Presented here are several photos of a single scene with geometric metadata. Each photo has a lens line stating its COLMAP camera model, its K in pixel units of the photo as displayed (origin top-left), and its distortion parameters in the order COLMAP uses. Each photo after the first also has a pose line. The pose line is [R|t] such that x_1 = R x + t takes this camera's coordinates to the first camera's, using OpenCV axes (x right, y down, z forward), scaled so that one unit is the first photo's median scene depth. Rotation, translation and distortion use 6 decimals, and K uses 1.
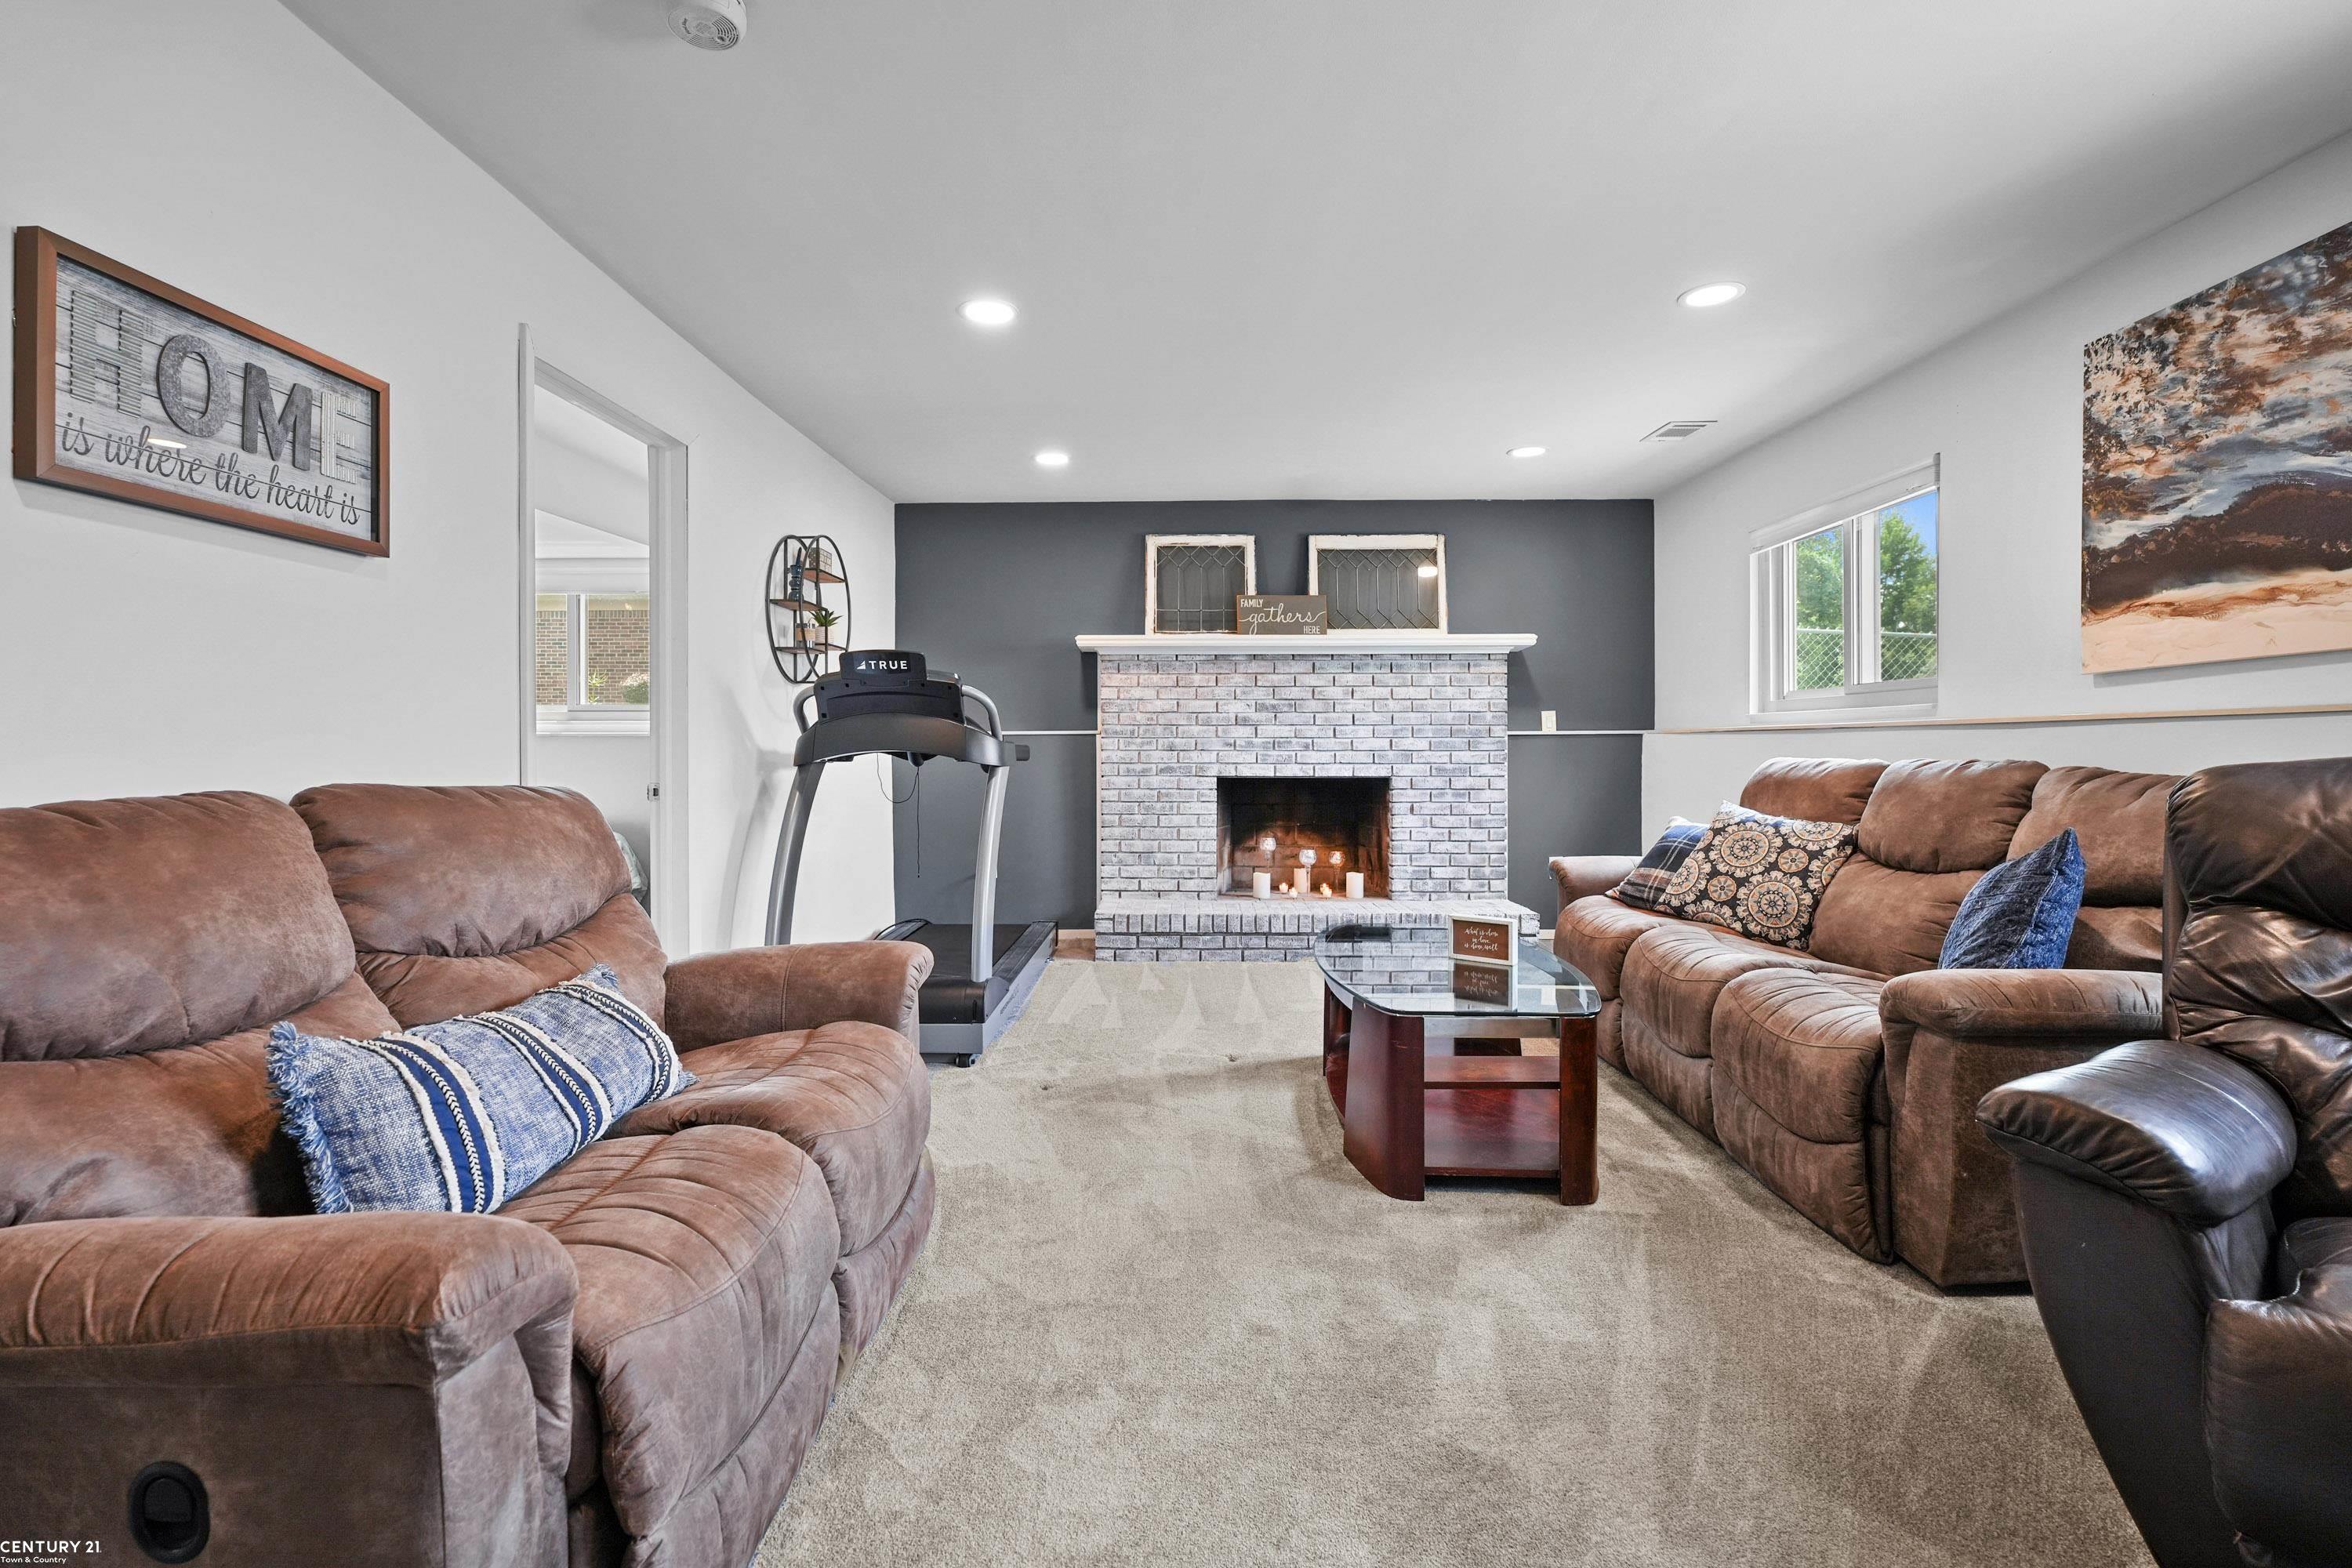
lens RADIAL K [[1024.4, 0, 1174.3], [0, 1024.4, 765.5], [0, 0, 1]] dist [-0.000926, 0.000003]
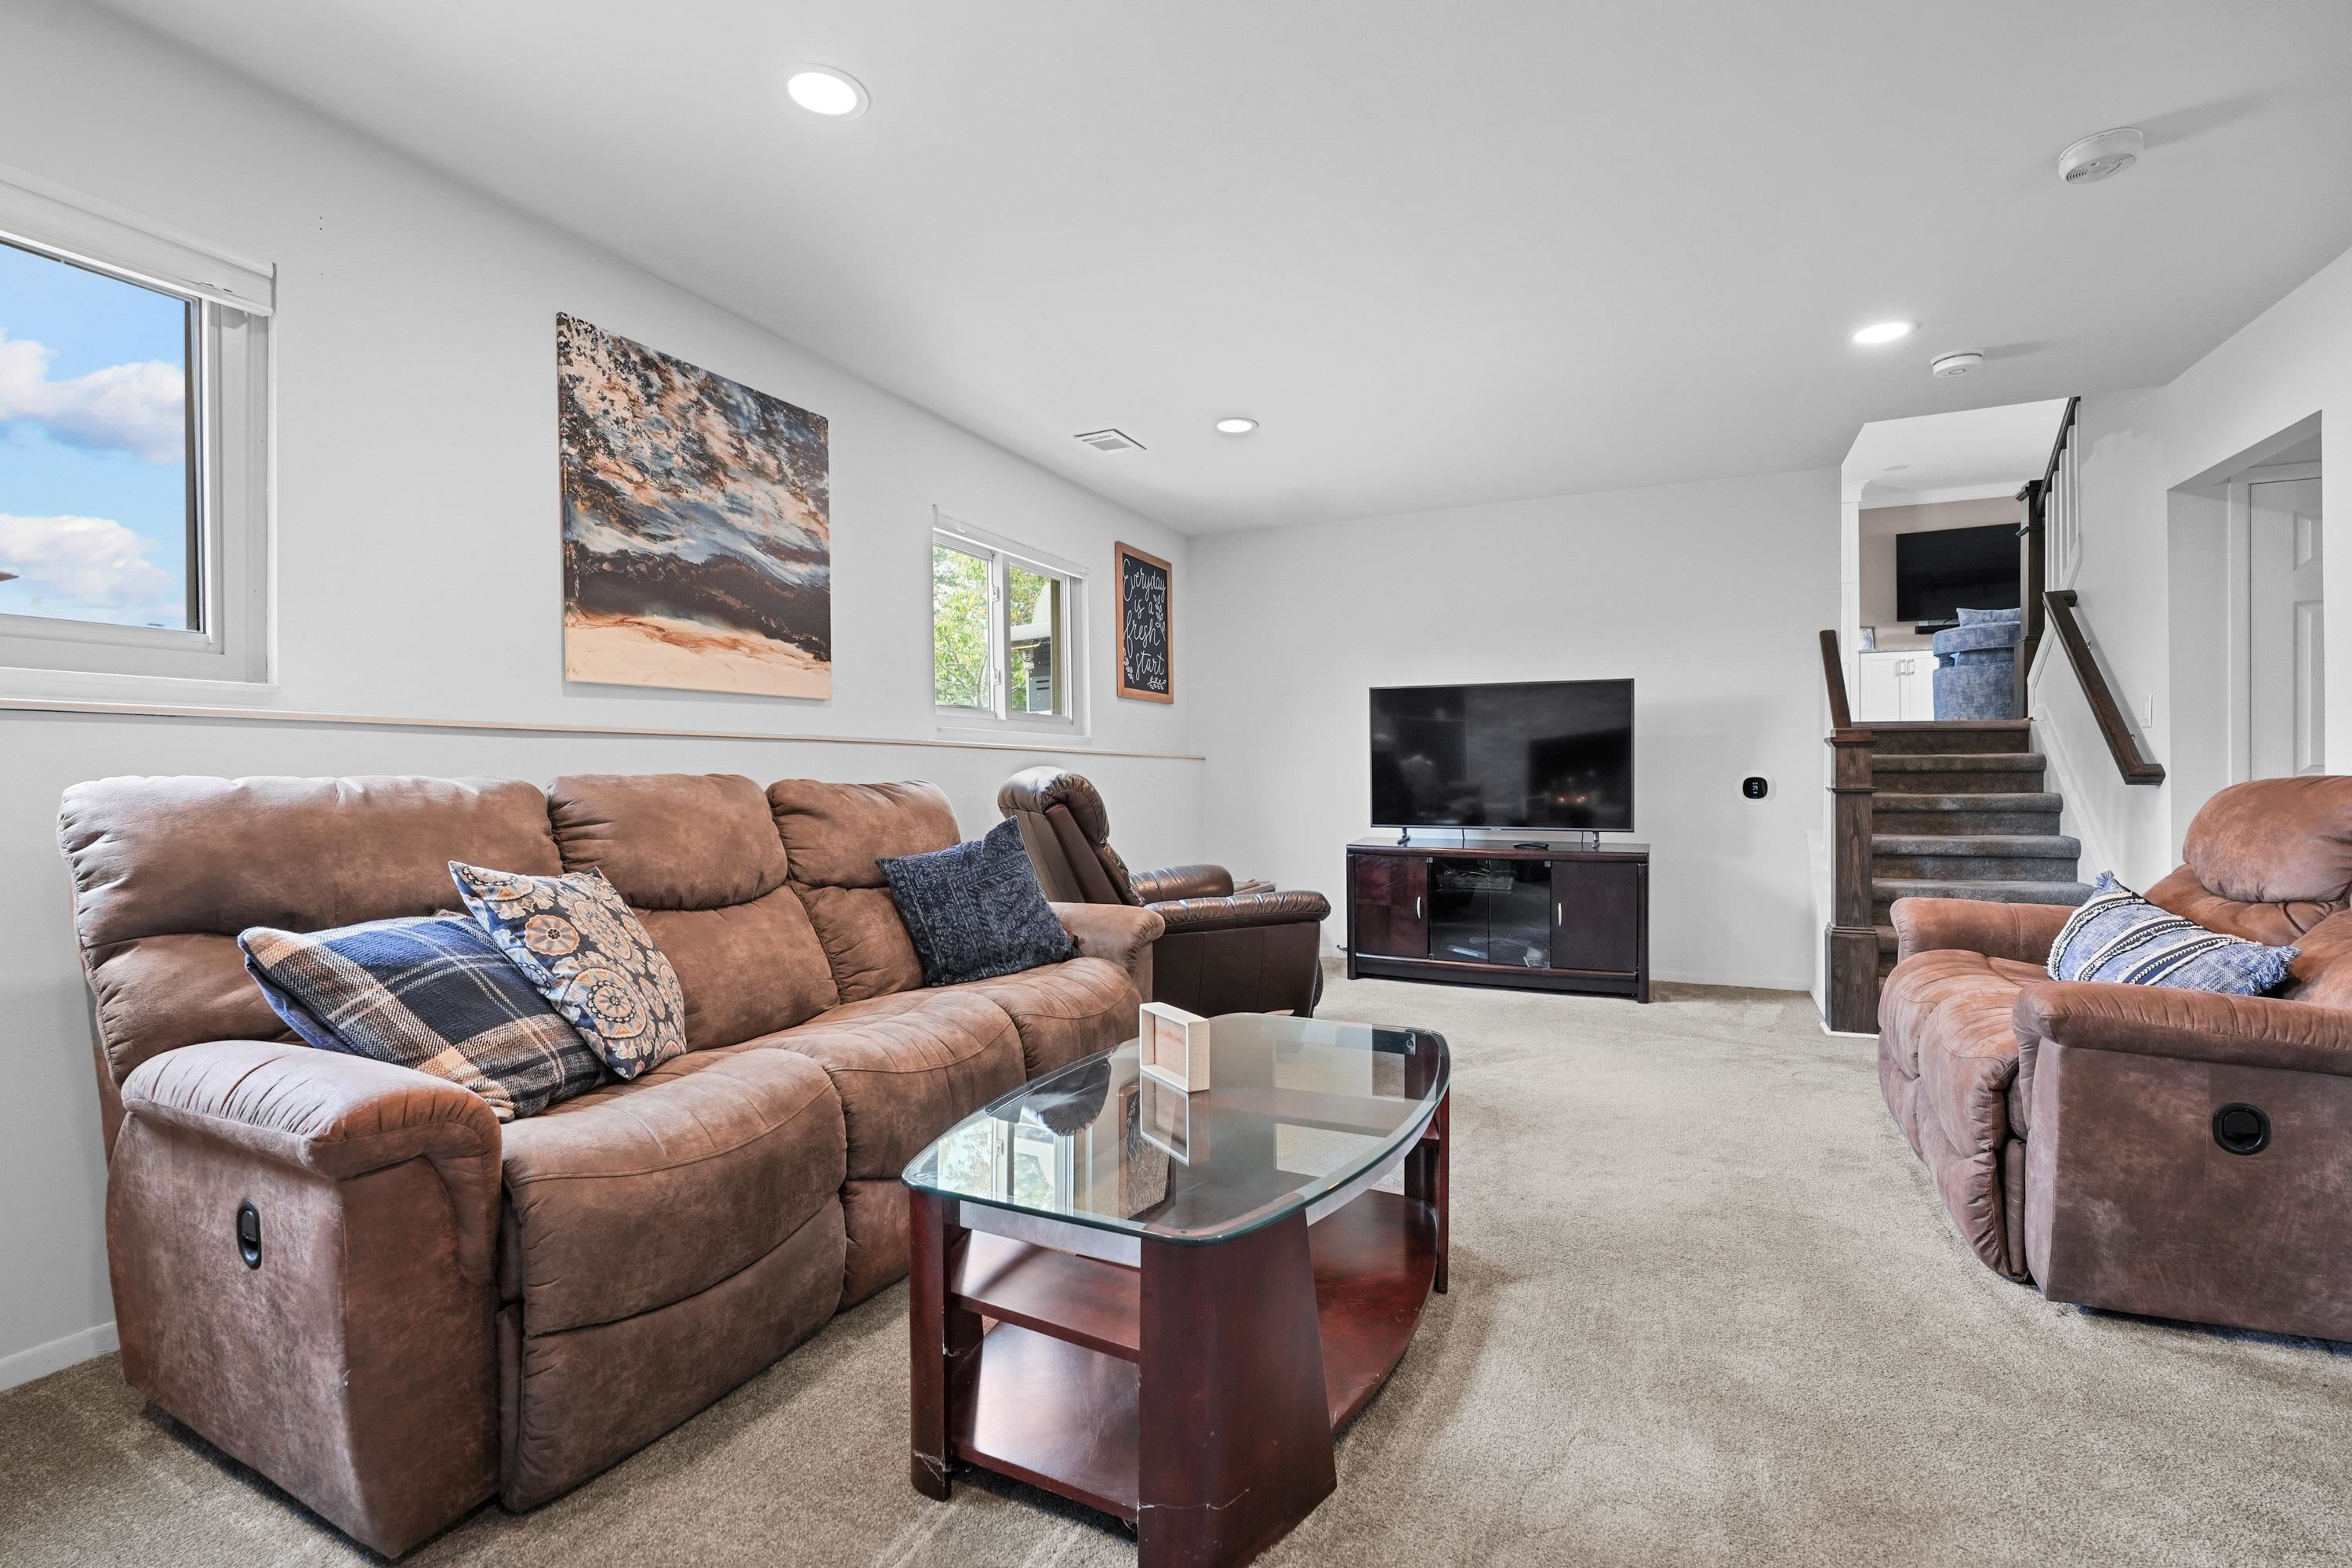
lens RADIAL K [[1024.4, 0, 1173.4], [0, 1024.4, 769.6], [0, 0, 1]] dist [-0.000926, 0.000003]
pose [[-0.900989, 0.000538, 0.433842, 0.021051], [0.004902, 0.999948, 0.008940, -0.017466], [-0.433815, 0.010182, -0.900945, 1.752647]]
